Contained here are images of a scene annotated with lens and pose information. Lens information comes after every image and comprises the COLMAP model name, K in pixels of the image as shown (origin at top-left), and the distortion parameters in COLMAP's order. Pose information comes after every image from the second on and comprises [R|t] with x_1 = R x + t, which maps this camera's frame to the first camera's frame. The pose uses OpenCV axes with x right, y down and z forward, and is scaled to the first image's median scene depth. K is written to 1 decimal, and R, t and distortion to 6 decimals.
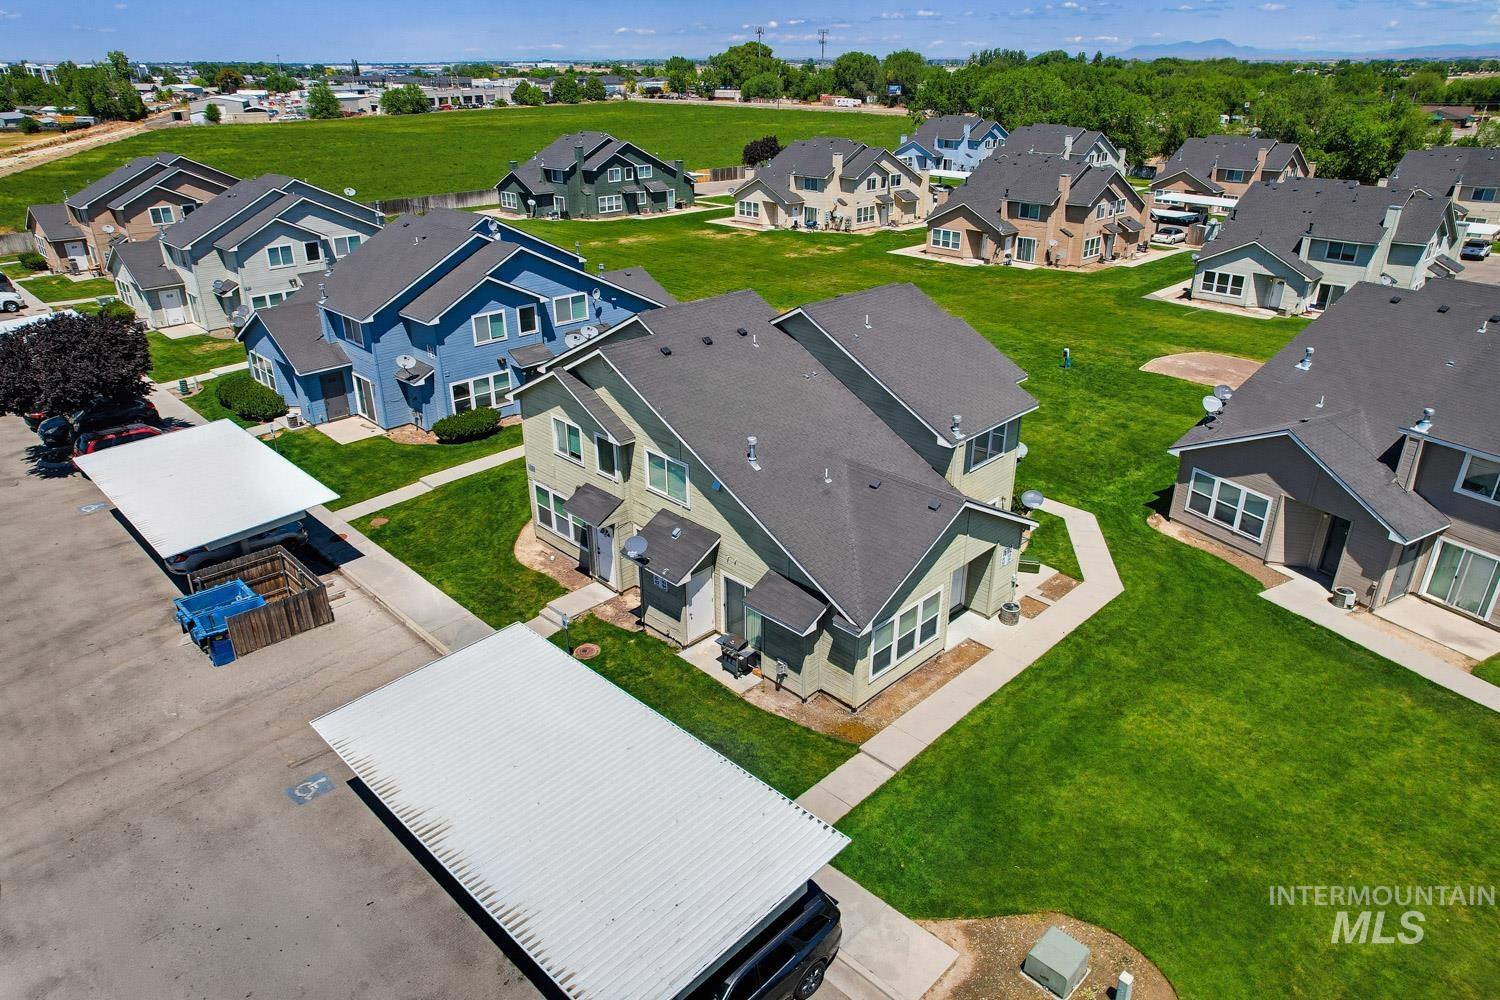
lens RADIAL K [[982.7, 0, 760.5], [0, 982.7, 482.7], [0, 0, 1]] dist [-0.080208, 0.080533]
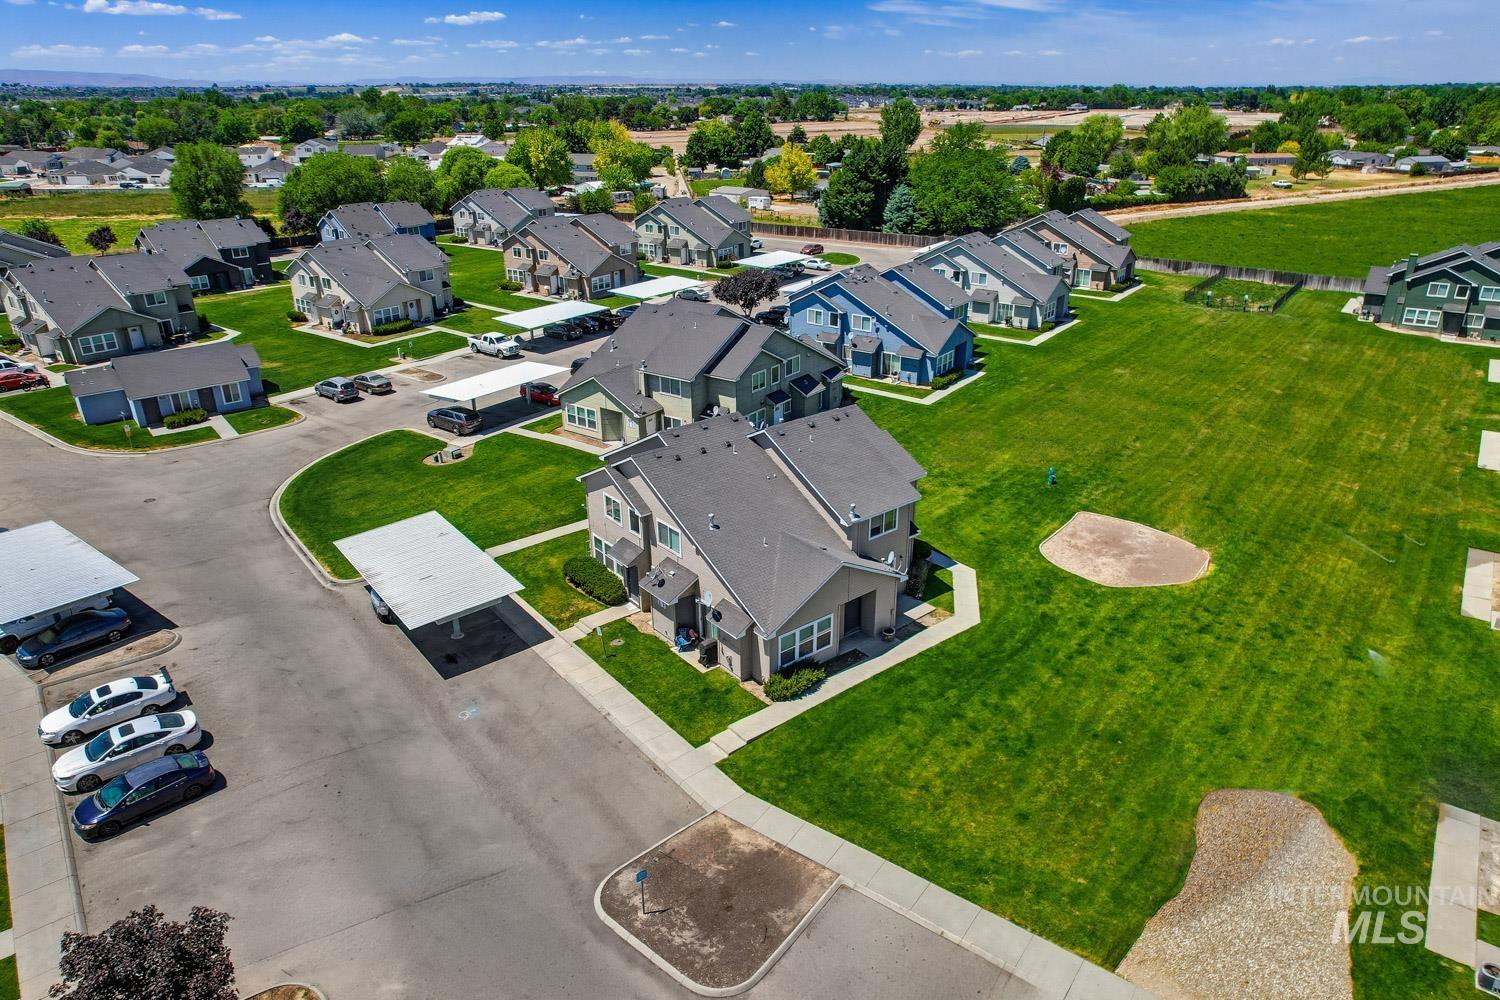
lens RADIAL K [[960.4, 0, 747.0], [0, 960.4, 501.0], [0, 0, 1]] dist [-0.078154, 0.075606]
pose [[0.139153, 0.395059, -0.908055, 0.681457], [-0.385463, 0.866266, 0.317809, -0.167499], [0.912171, 0.305797, 0.272824, 0.187730]]
